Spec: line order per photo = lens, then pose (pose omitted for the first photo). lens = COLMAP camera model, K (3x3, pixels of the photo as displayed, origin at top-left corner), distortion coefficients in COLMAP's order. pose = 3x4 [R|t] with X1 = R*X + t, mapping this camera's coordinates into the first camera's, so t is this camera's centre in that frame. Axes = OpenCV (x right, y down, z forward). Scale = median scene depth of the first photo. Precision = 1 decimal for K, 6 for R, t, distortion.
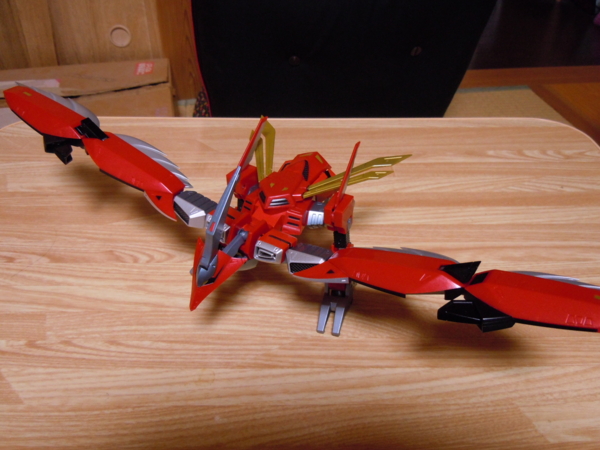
lens RADIAL K [[532.8, 0, 314.3], [0, 532.8, 234.5], [0, 0, 1]] dist [0.004548, -0.105875]
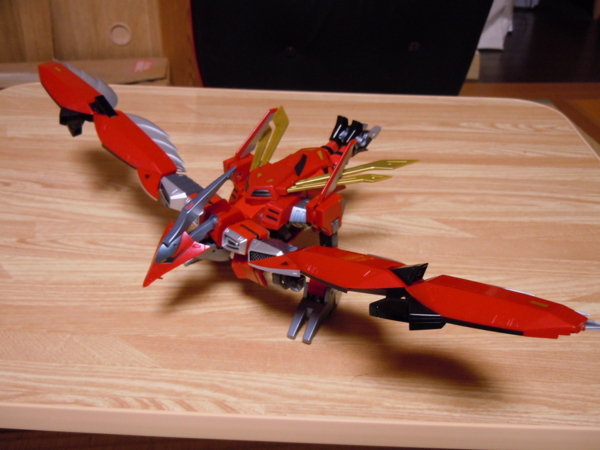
lens RADIAL K [[623.6, 0, 307.2], [0, 623.6, 244.9], [0, 0, 1]] dist [-0.057727, 0.000000]
pose [[0.998320, 0.041399, -0.040538, 0.091992], [-0.044257, 0.996397, -0.072348, 0.192116], [0.037397, 0.074021, 0.996555, -0.208462]]
